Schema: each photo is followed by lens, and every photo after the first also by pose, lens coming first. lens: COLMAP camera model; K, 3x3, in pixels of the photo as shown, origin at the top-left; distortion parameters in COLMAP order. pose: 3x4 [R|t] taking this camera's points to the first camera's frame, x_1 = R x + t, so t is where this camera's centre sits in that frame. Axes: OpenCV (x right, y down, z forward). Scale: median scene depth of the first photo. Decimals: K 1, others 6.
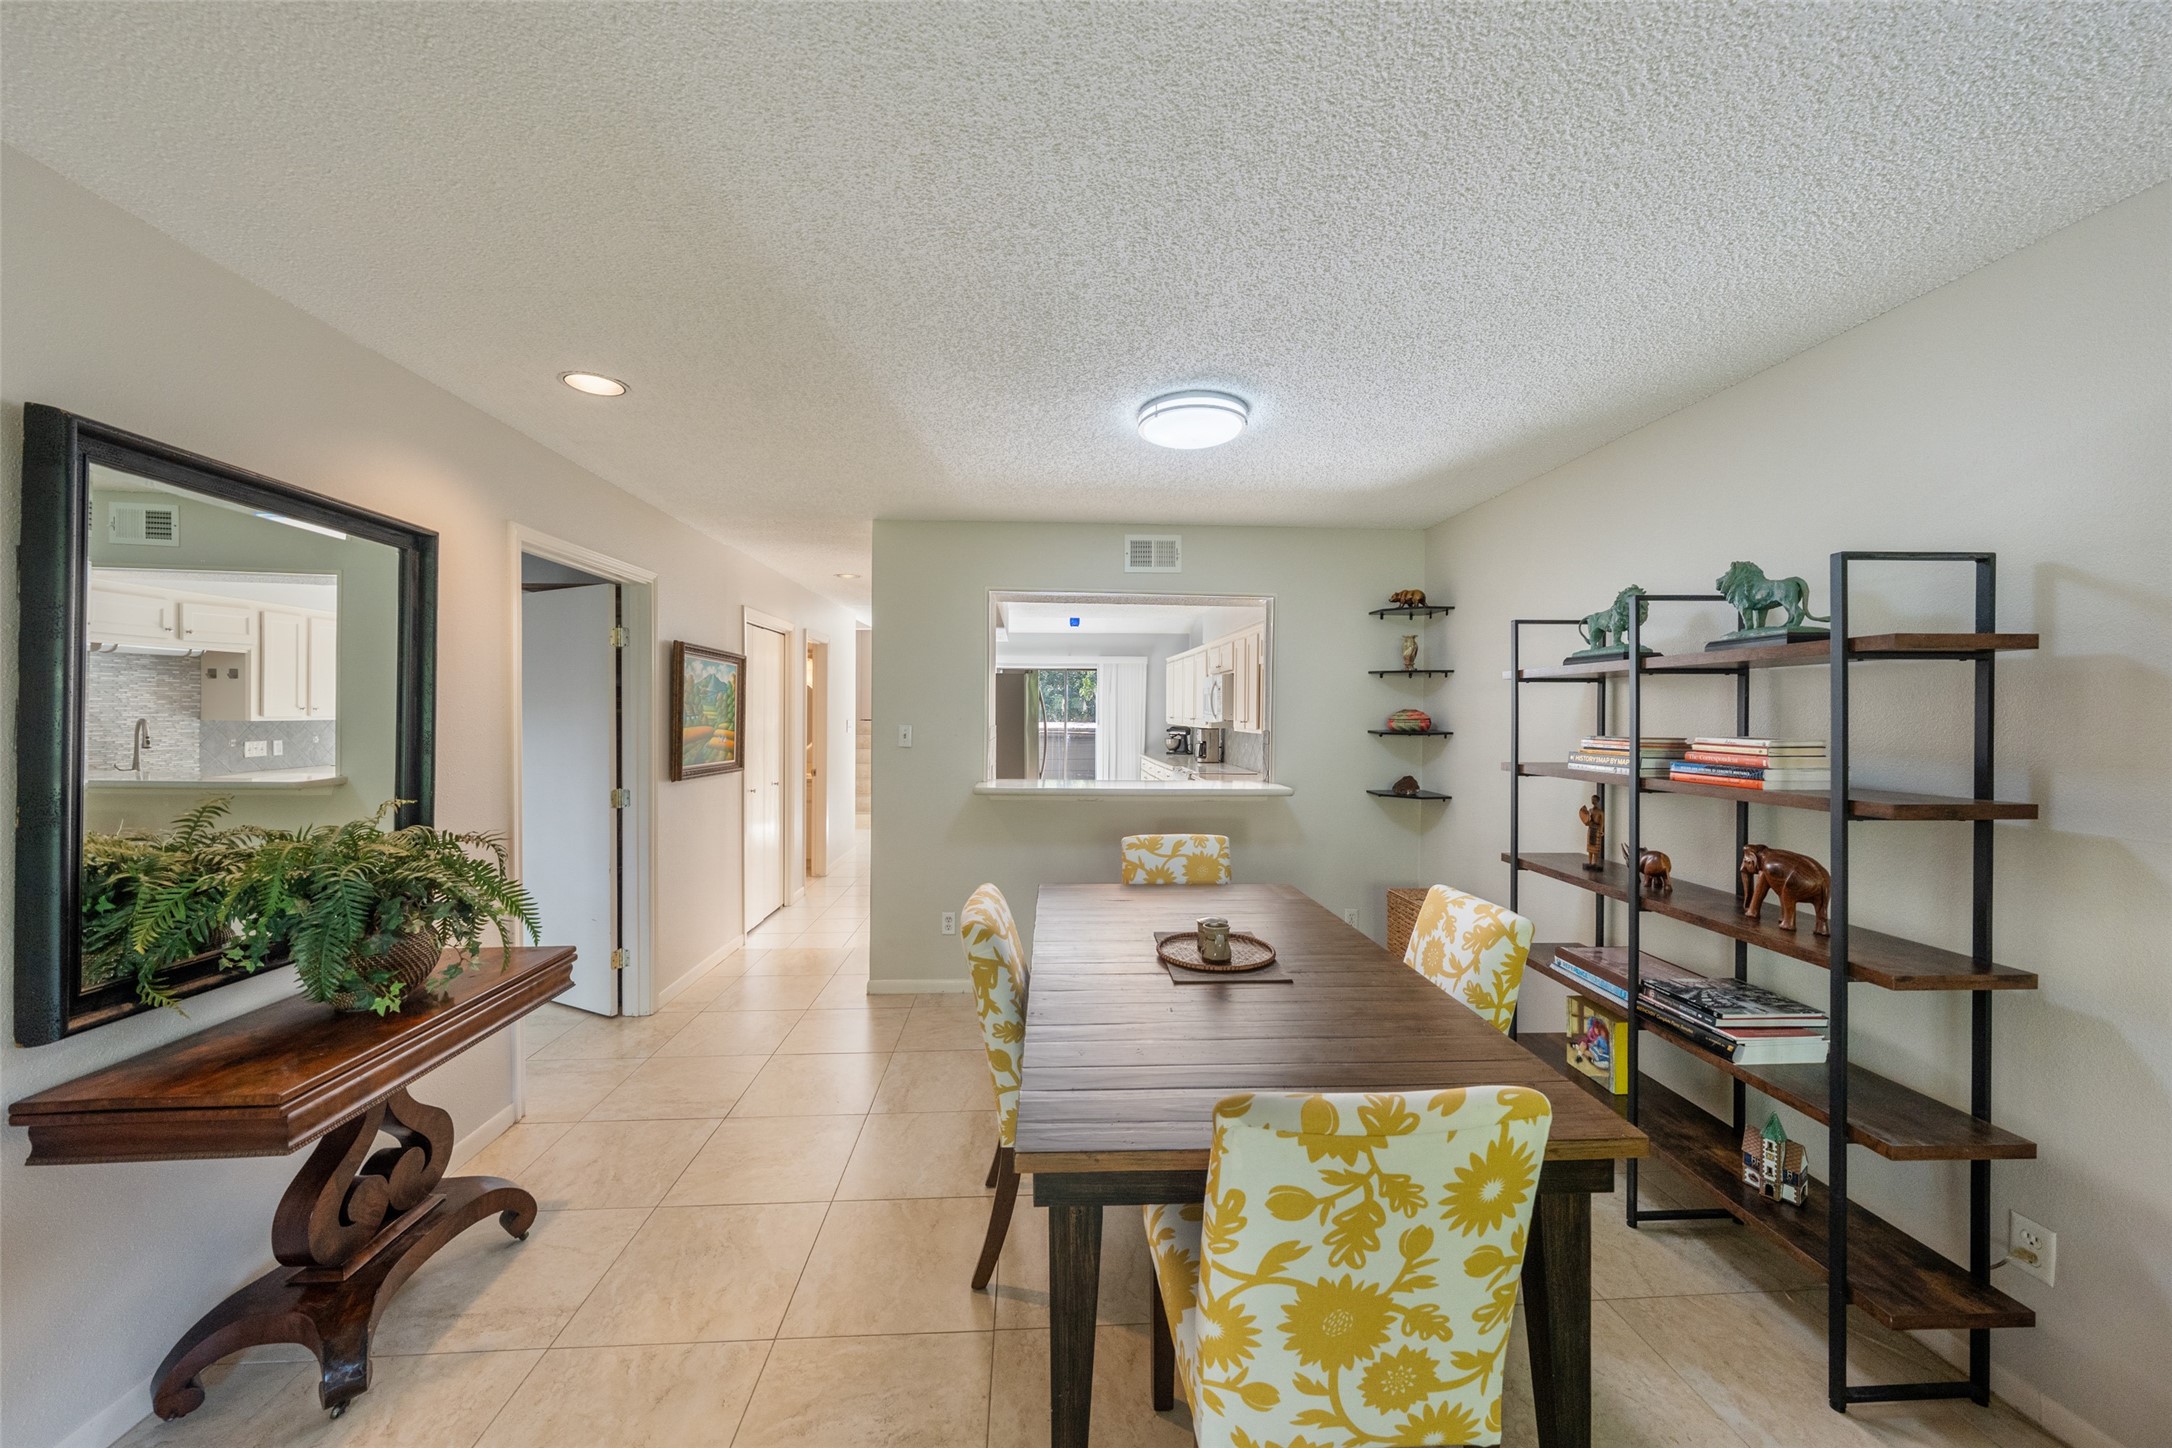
lens RADIAL K [[762.4, 0, 1086.0], [0, 762.4, 724.0], [0, 0, 1]] dist [-0.002596, -0.000083]
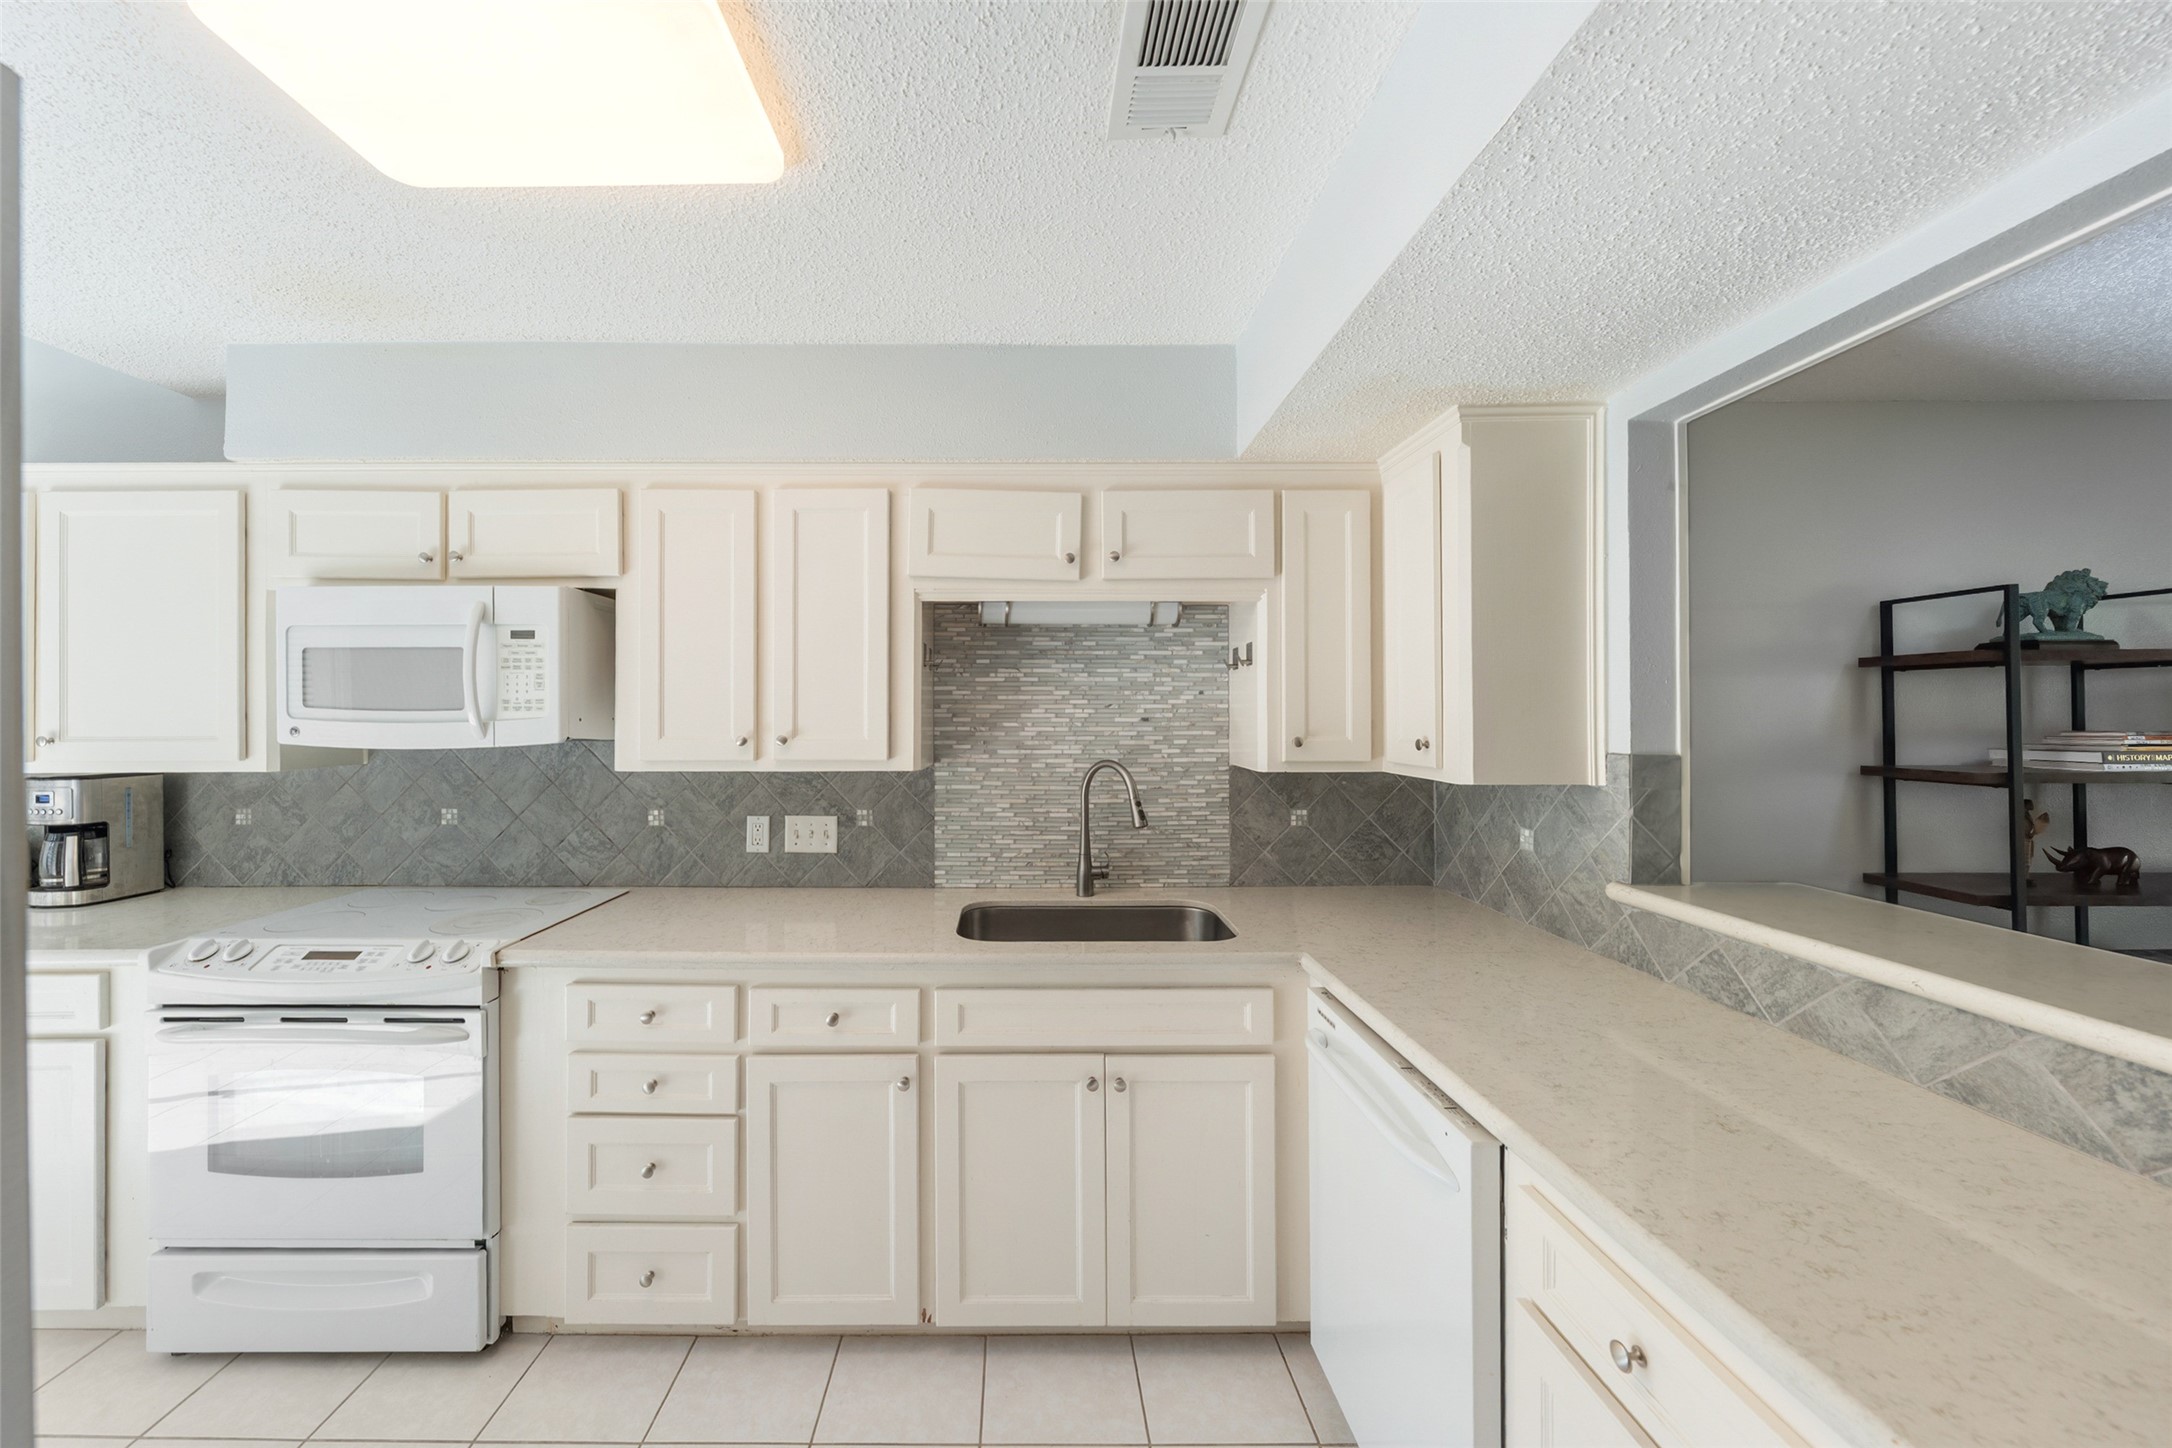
lens RADIAL K [[763.6, 0, 1016.1], [0, 763.6, 712.3], [0, 0, 1]] dist [-0.001644, -0.000153]
pose [[0.064250, -0.003520, 0.997928, -0.327562], [0.019008, 0.999817, 0.002303, -0.035360], [-0.997753, 0.018820, 0.064305, 2.367366]]
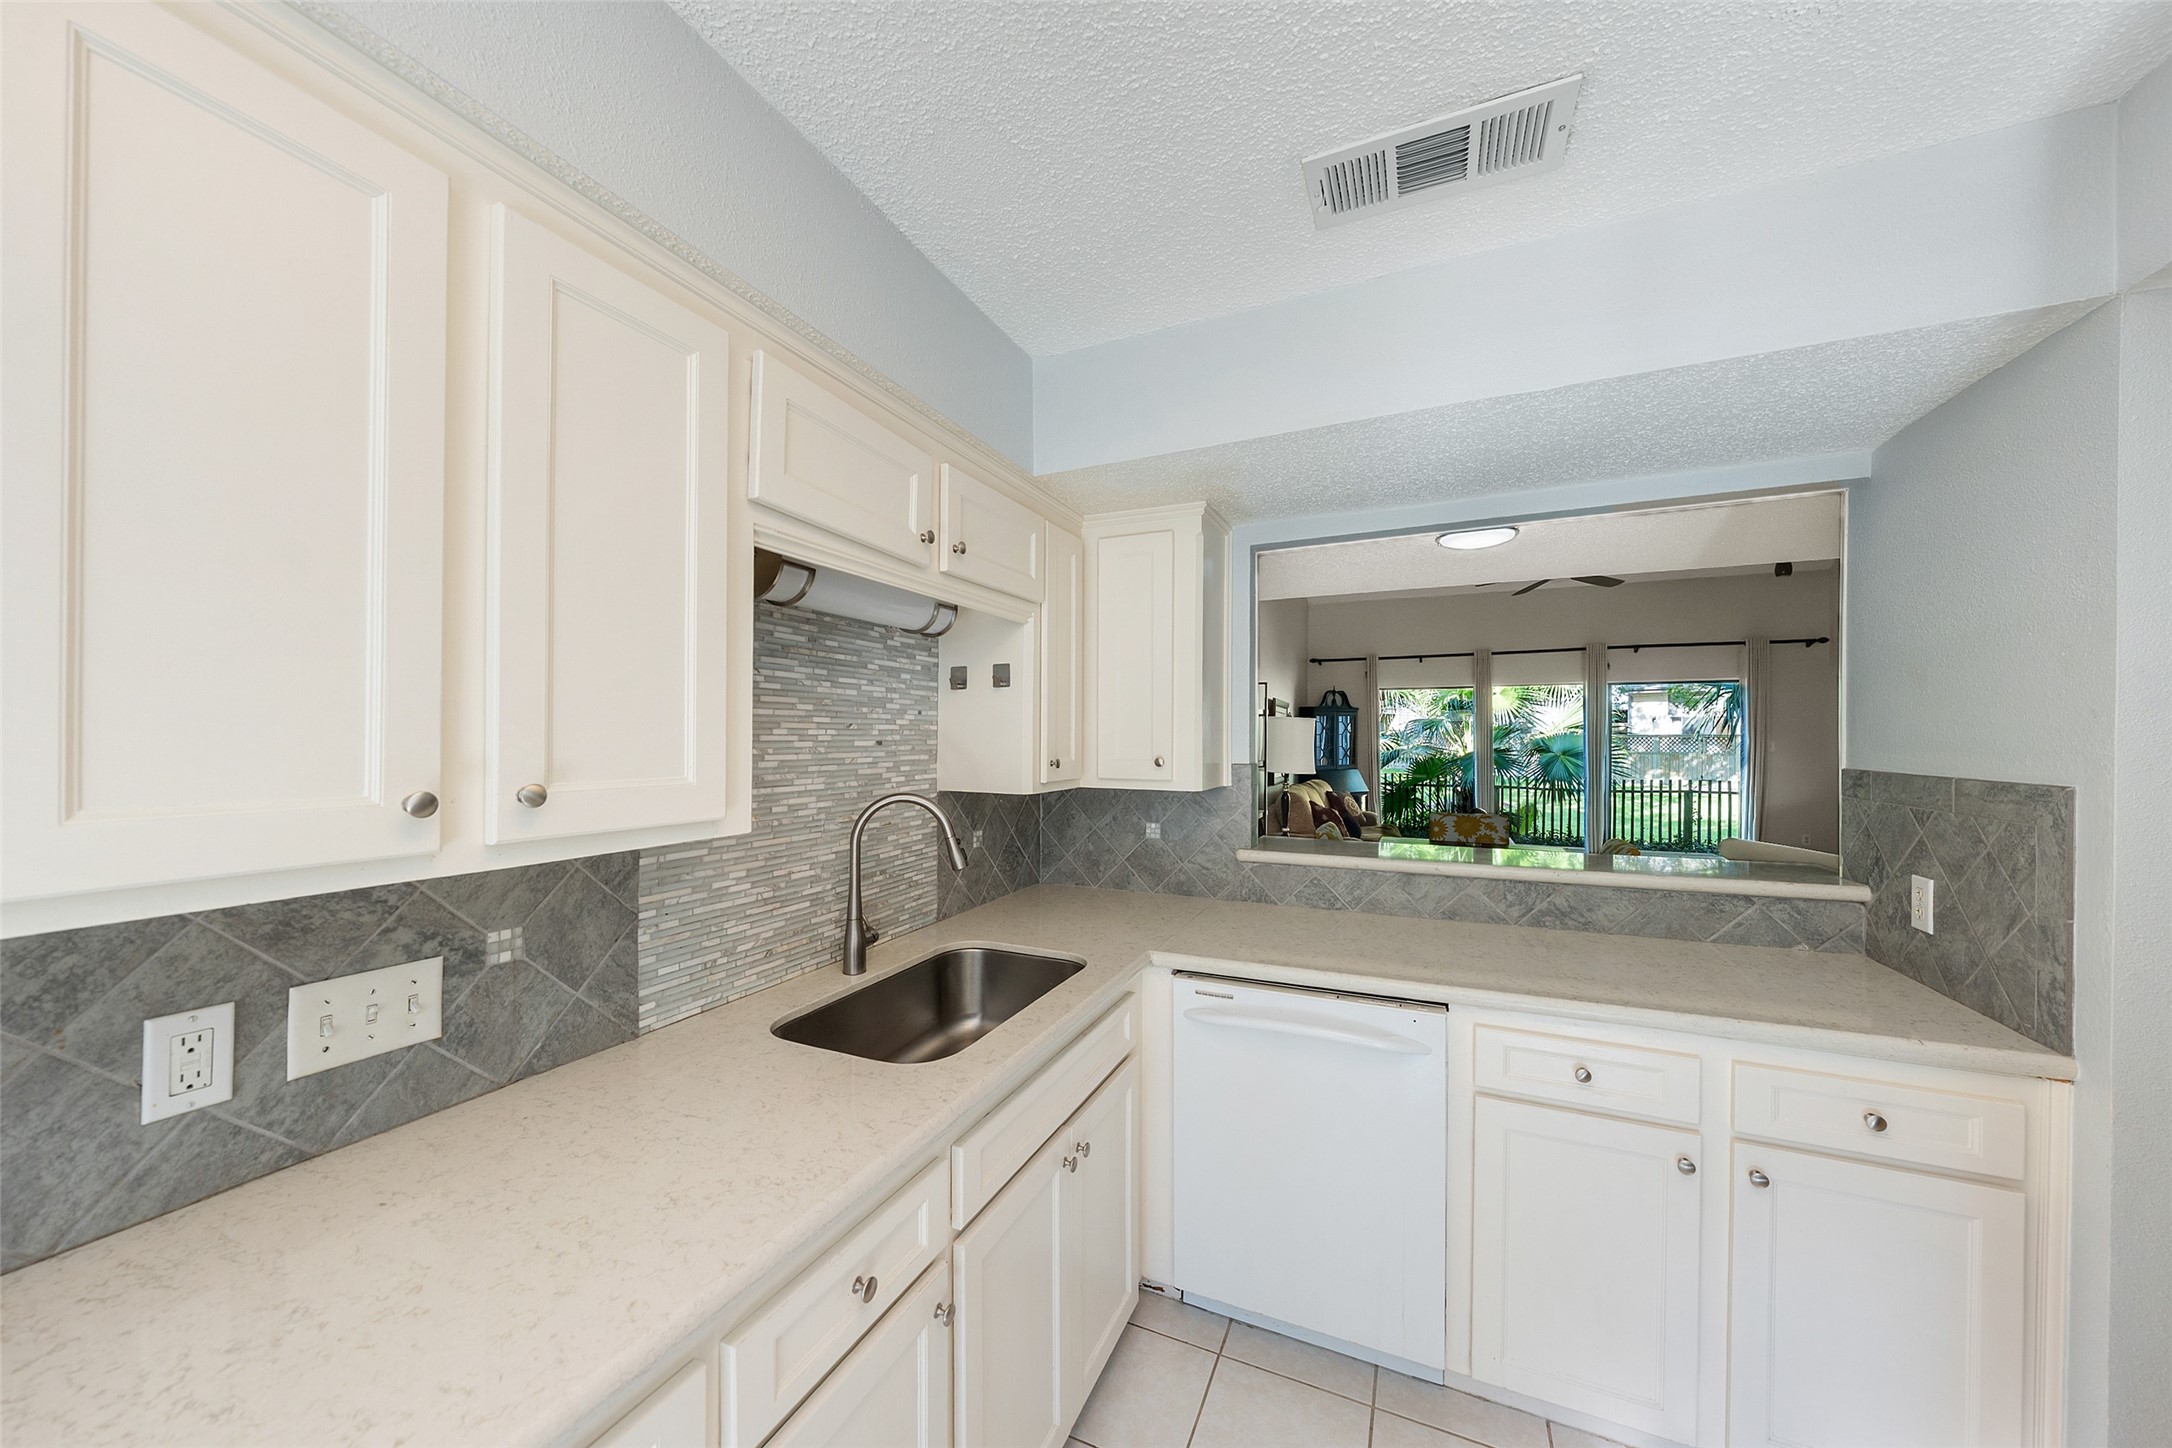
lens RADIAL K [[752.5, 0, 1077.1], [0, 752.5, 737.6], [0, 0, 1]] dist [-0.009206, -0.000054]
pose [[-0.878132, -0.008635, 0.478341, 0.133797], [0.000989, 0.999802, 0.019864, -0.042645], [-0.478418, 0.017917, -0.877950, 2.913752]]
